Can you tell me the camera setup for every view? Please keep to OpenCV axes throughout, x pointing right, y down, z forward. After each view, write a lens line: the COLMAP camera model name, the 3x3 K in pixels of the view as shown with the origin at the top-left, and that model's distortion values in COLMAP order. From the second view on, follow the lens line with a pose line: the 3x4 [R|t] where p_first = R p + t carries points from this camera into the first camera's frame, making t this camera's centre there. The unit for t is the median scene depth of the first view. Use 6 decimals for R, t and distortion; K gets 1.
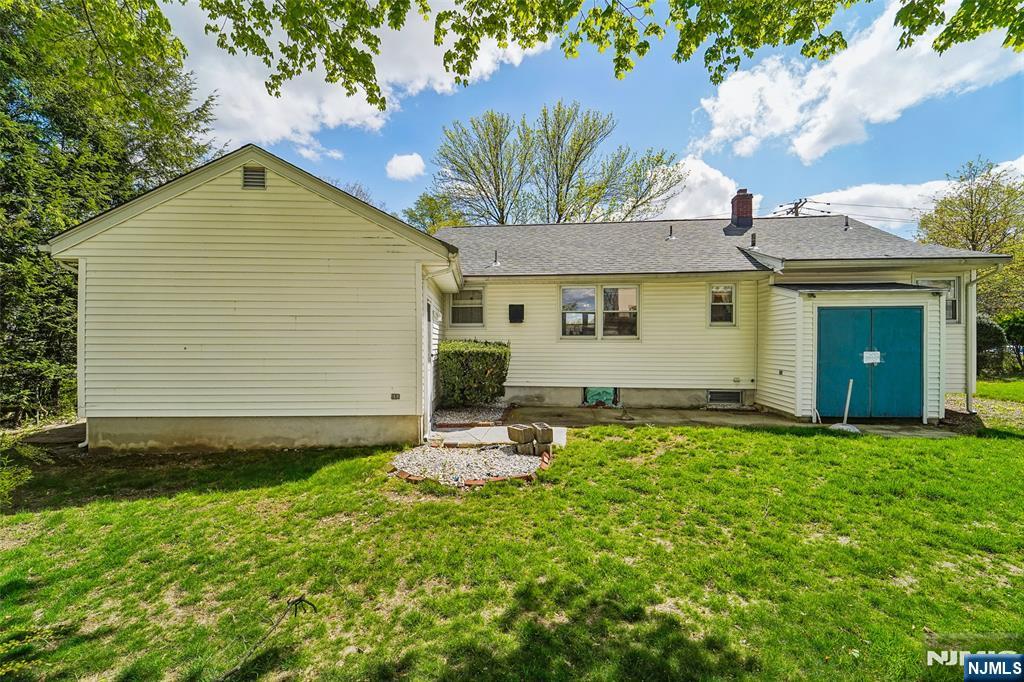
lens RADIAL K [[418.8, 0, 511.3], [0, 418.8, 342.9], [0, 0, 1]] dist [-0.011306, -0.000598]
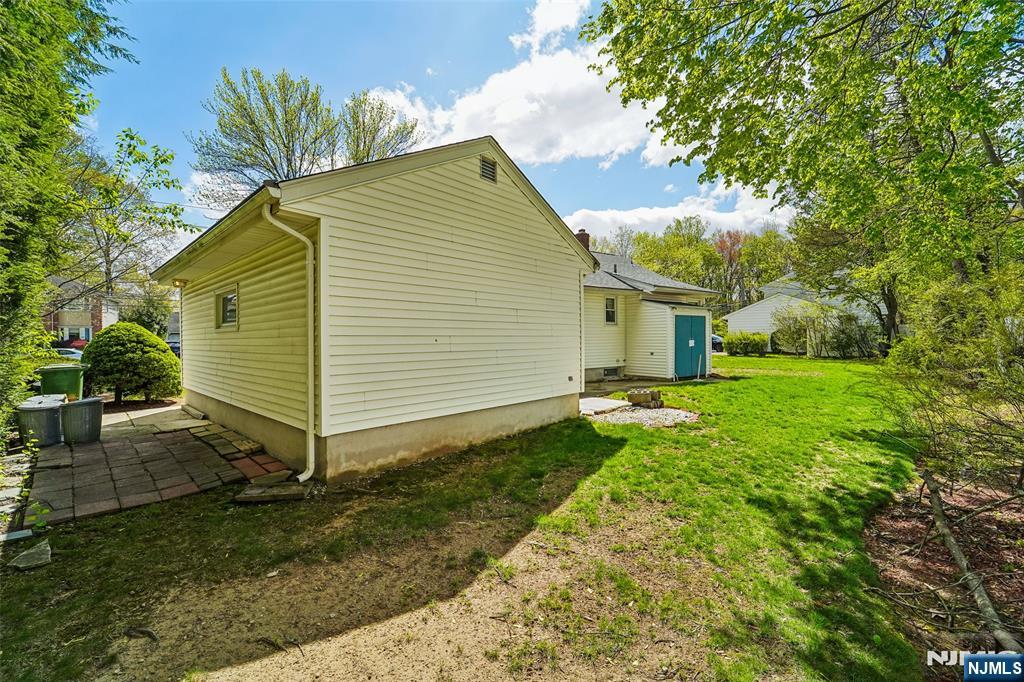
lens RADIAL K [[418.8, 0, 511.3], [0, 418.8, 342.9], [0, 0, 1]] dist [-0.011306, -0.000598]
pose [[0.733788, -0.015382, 0.679204, -1.257720], [0.014783, 0.999868, 0.006673, 0.014197], [-0.679217, 0.005144, 0.733919, 0.225198]]
